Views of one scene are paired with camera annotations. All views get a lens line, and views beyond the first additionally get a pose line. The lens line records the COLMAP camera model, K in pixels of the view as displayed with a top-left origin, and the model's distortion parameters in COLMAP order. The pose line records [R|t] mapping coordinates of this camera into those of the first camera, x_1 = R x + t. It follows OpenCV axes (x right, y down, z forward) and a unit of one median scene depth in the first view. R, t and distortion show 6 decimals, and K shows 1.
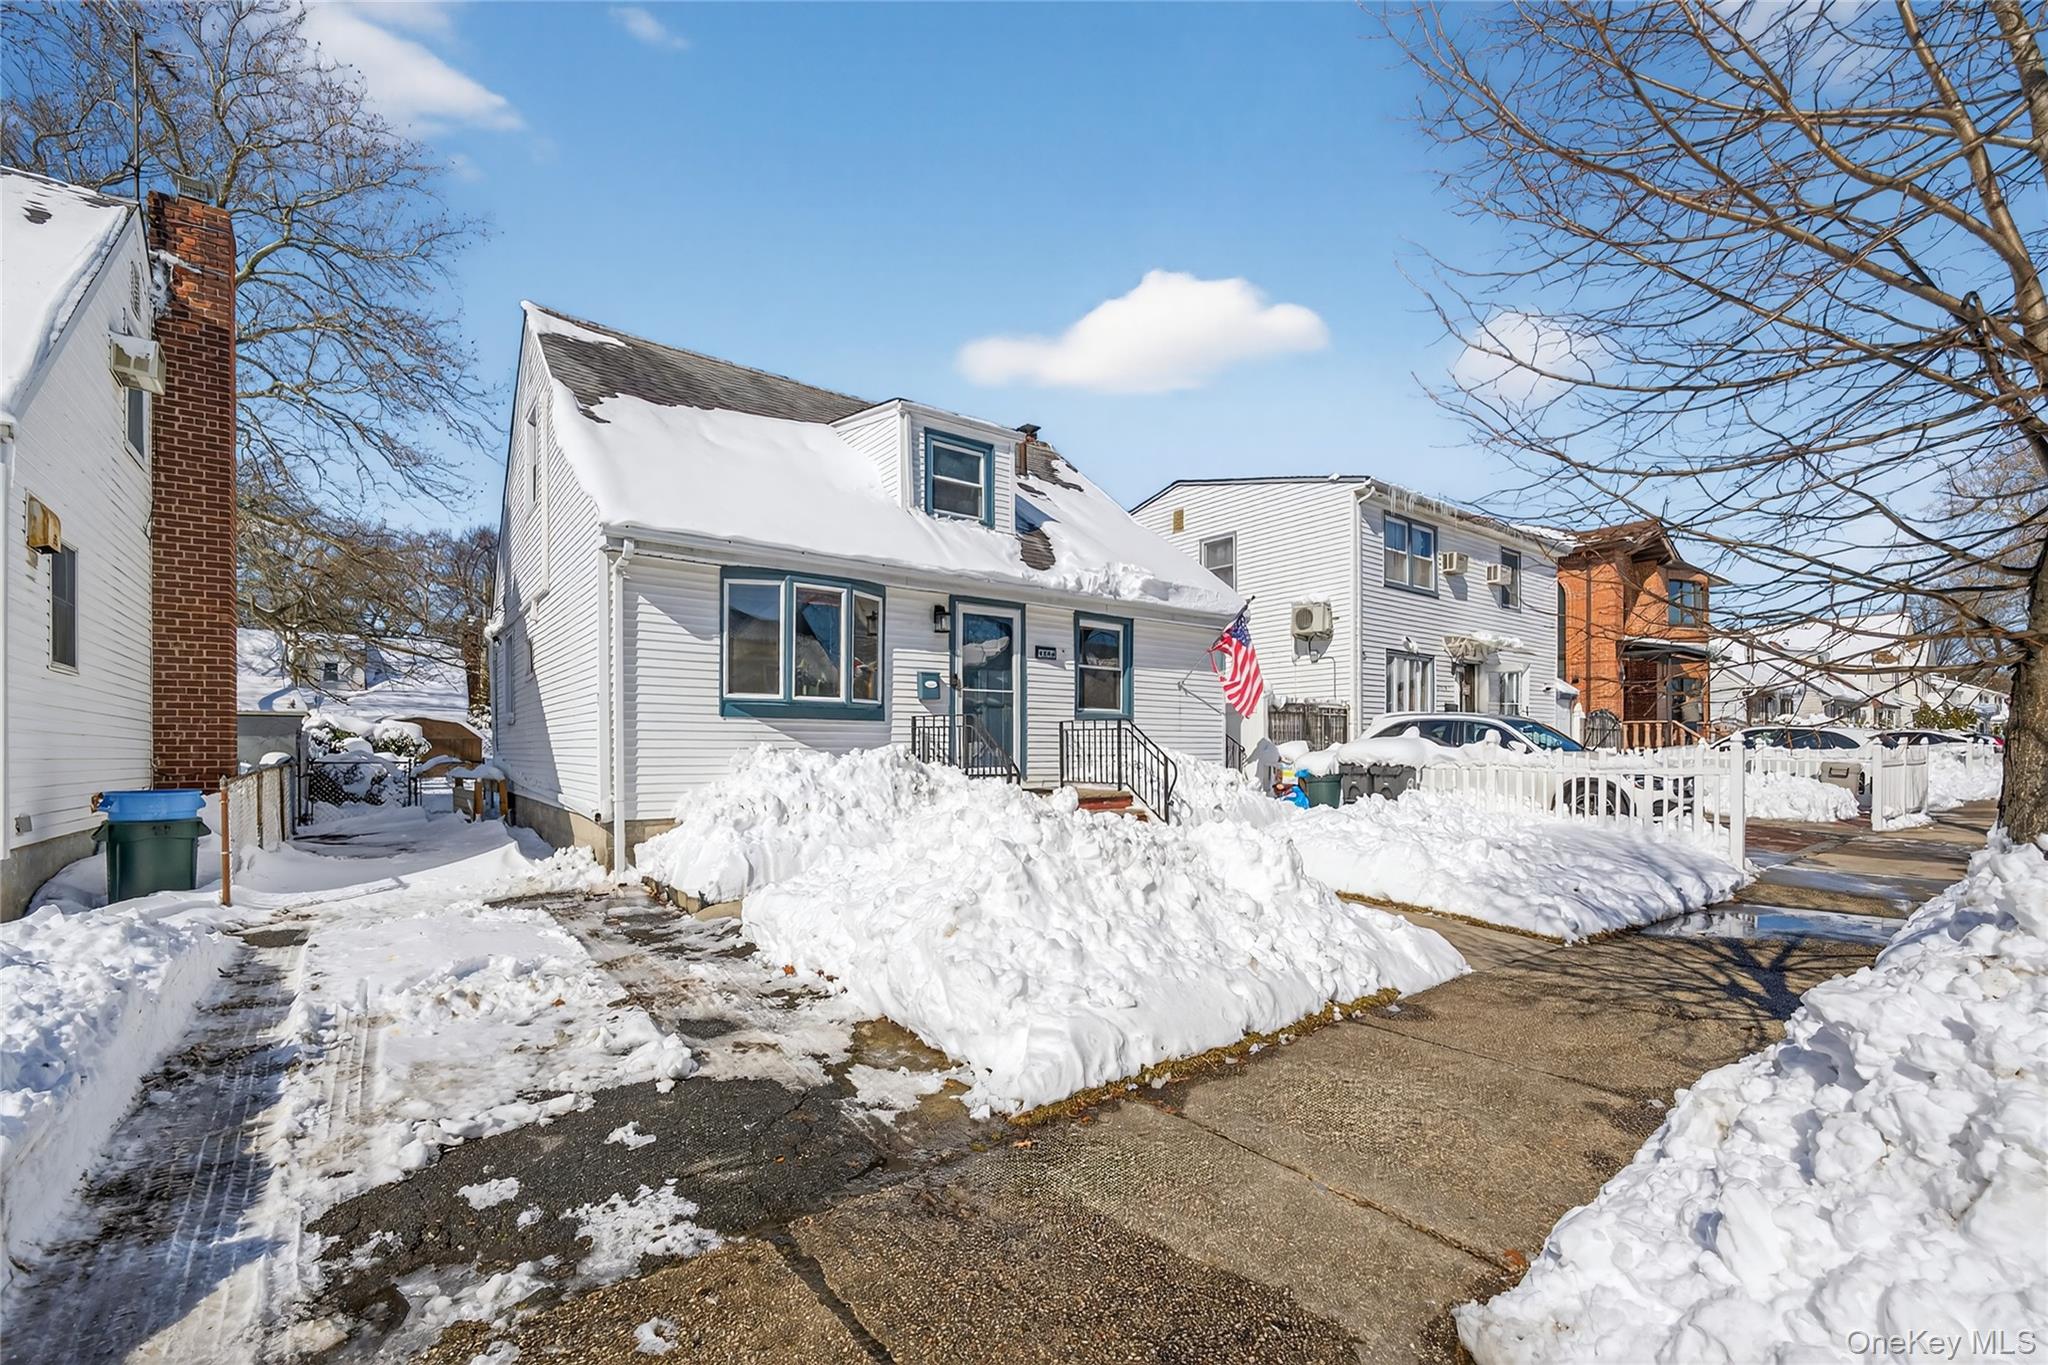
lens RADIAL K [[827.5, 0, 1056.3], [0, 827.5, 761.7], [0, 0, 1]] dist [-0.002905, 0.000152]
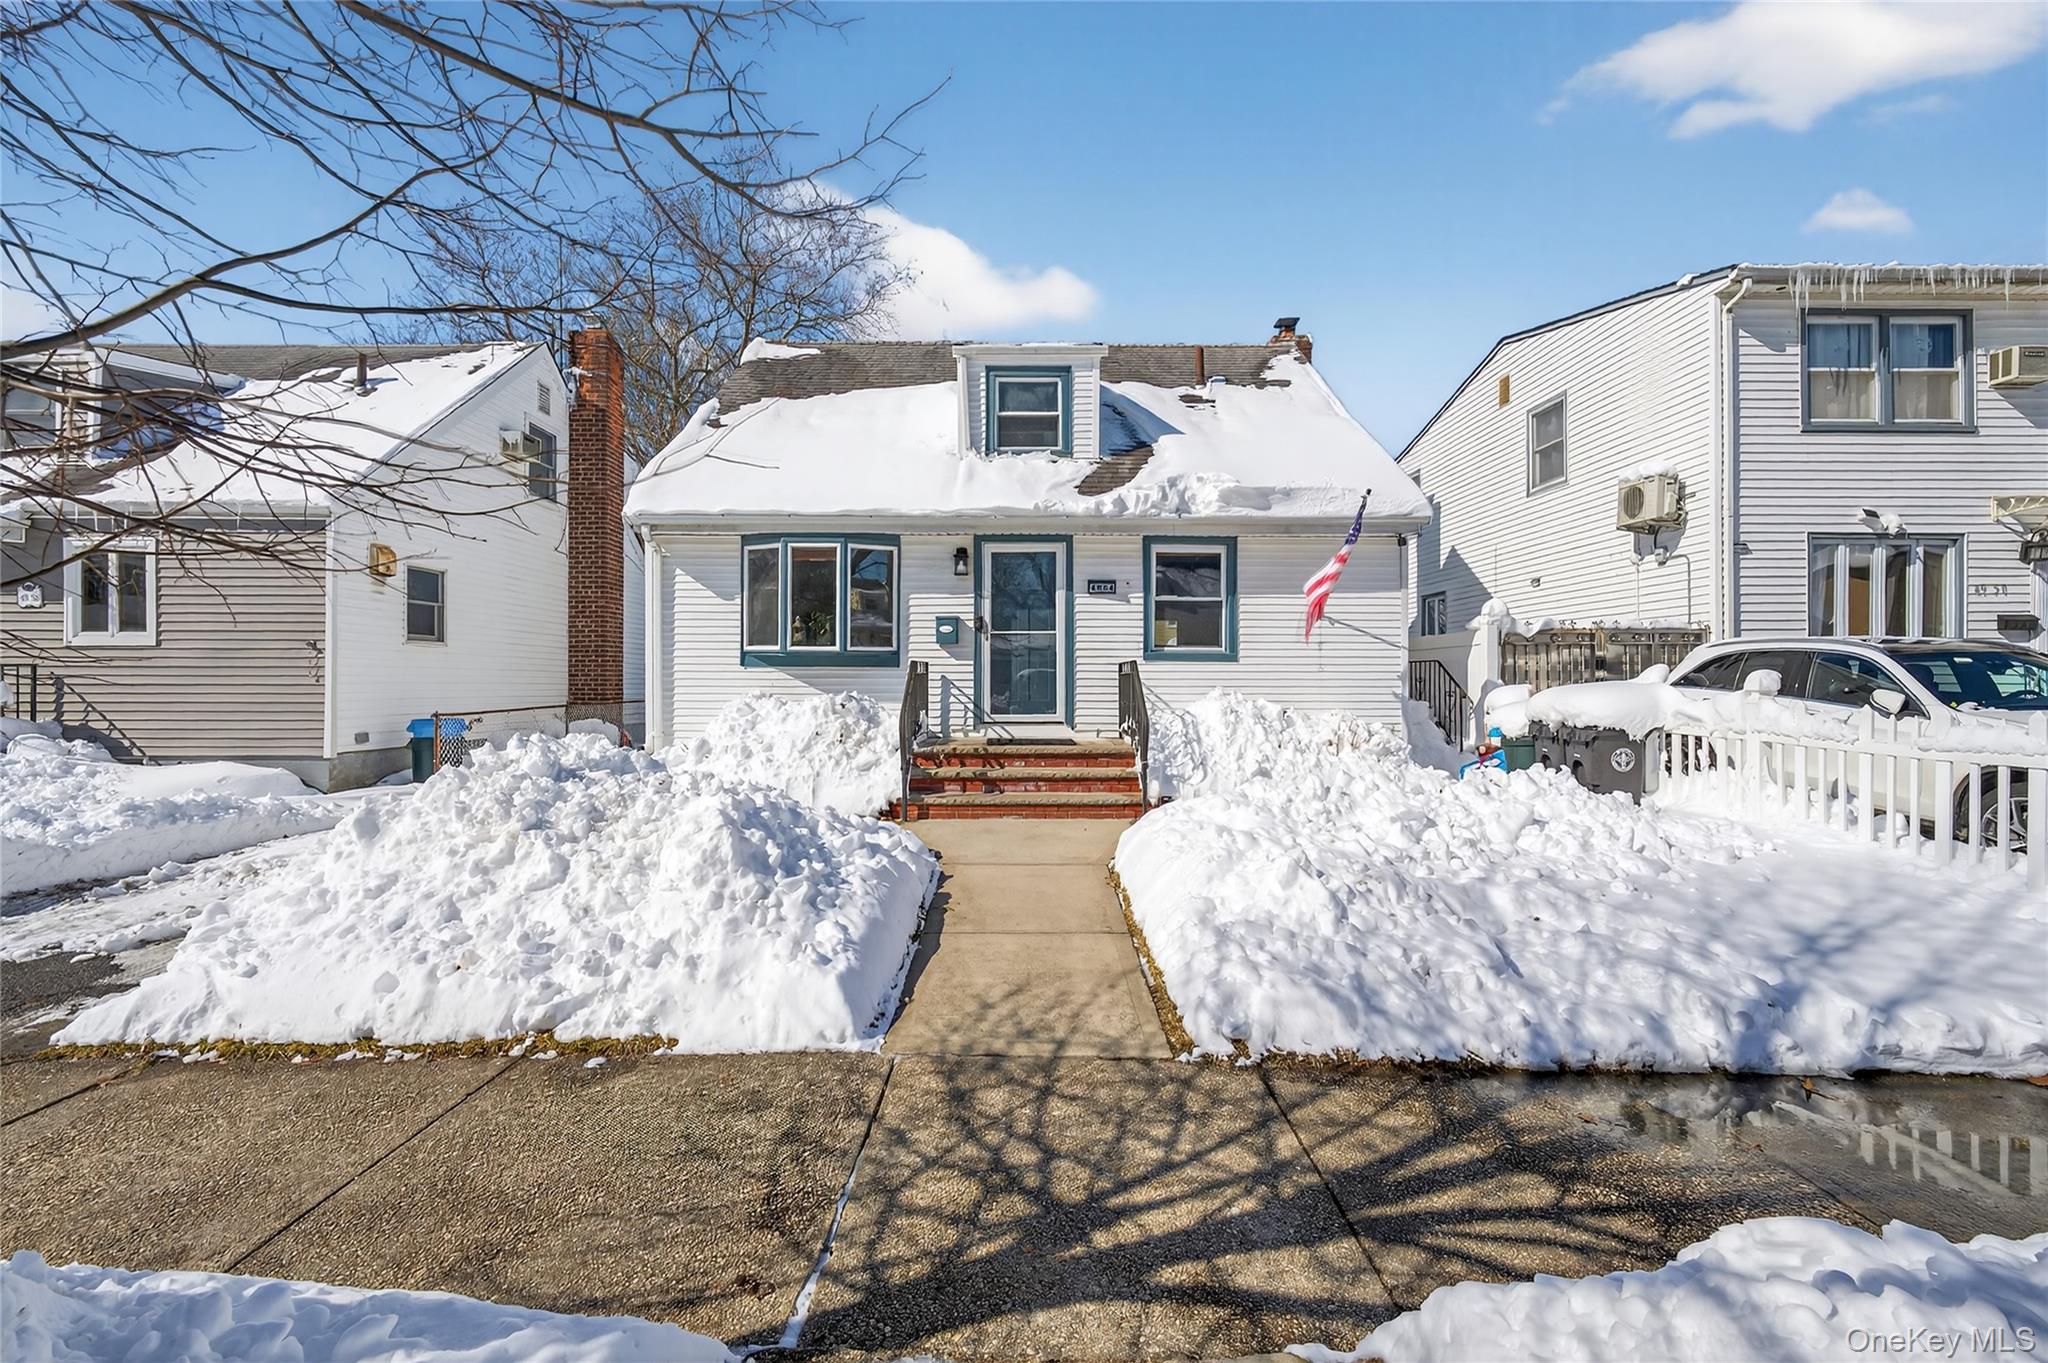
lens RADIAL K [[827.5, 0, 1031.6], [0, 827.5, 684.6], [0, 0, 1]] dist [-0.002905, 0.000152]
pose [[0.801686, 0.001849, -0.597743, 0.500564], [-0.009503, 0.999908, -0.009652, -0.018562], [0.597670, 0.013418, 0.801630, 0.265428]]
